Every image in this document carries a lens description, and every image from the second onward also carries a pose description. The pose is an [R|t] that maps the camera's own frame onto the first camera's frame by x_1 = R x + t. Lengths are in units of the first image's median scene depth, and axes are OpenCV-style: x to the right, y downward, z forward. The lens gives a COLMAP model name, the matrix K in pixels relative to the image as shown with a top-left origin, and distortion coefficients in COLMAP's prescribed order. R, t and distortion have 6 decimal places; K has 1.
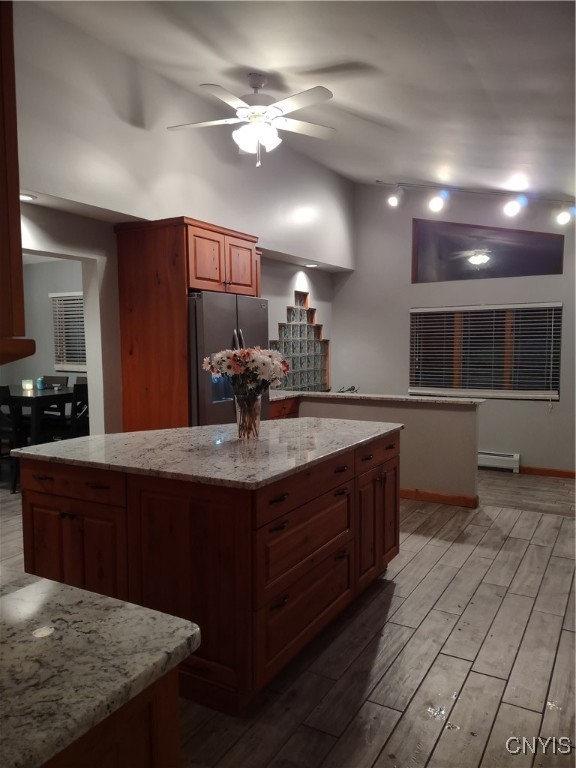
lens RADIAL K [[567.5, 0, 288.0], [0, 567.5, 384.0], [0, 0, 1]] dist [0.090986, -0.115102]
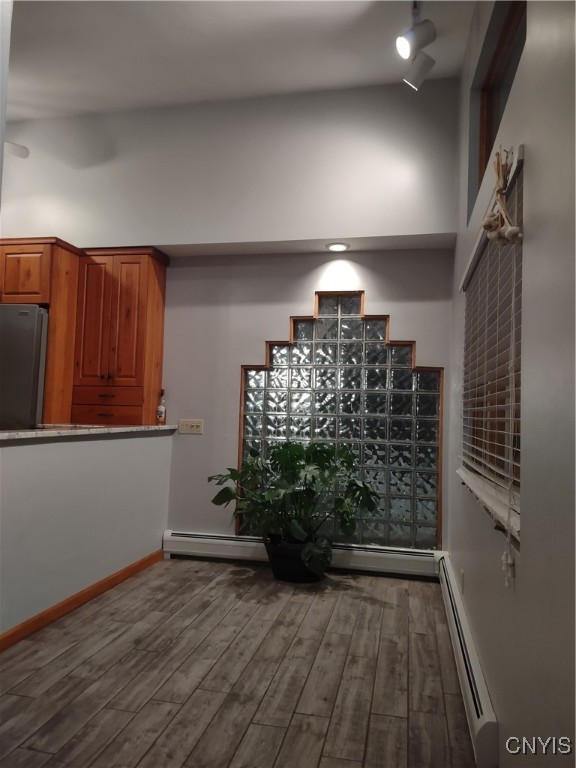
lens RADIAL K [[567.5, 0, 288.0], [0, 567.5, 384.0], [0, 0, 1]] dist [0.090986, -0.115102]
pose [[0.305466, -0.042670, -0.951246, 0.623886], [-0.111142, 0.990569, -0.080124, -0.001534], [0.945694, 0.130198, 0.297843, 0.785776]]
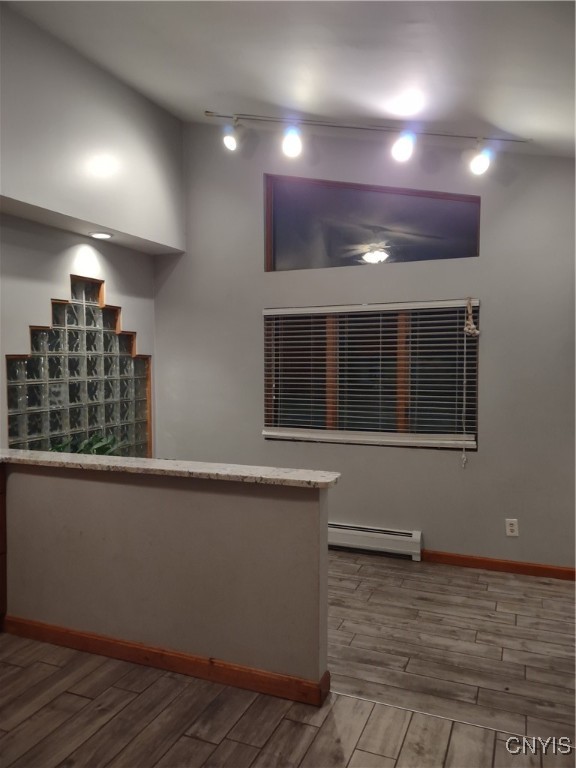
lens RADIAL K [[567.5, 0, 288.0], [0, 567.5, 384.0], [0, 0, 1]] dist [0.090986, -0.115102]
pose [[0.991609, -0.001128, 0.129265, 0.164543], [0.005600, 0.999398, -0.034238, -0.023470], [-0.129148, 0.034675, 0.991019, 0.358955]]
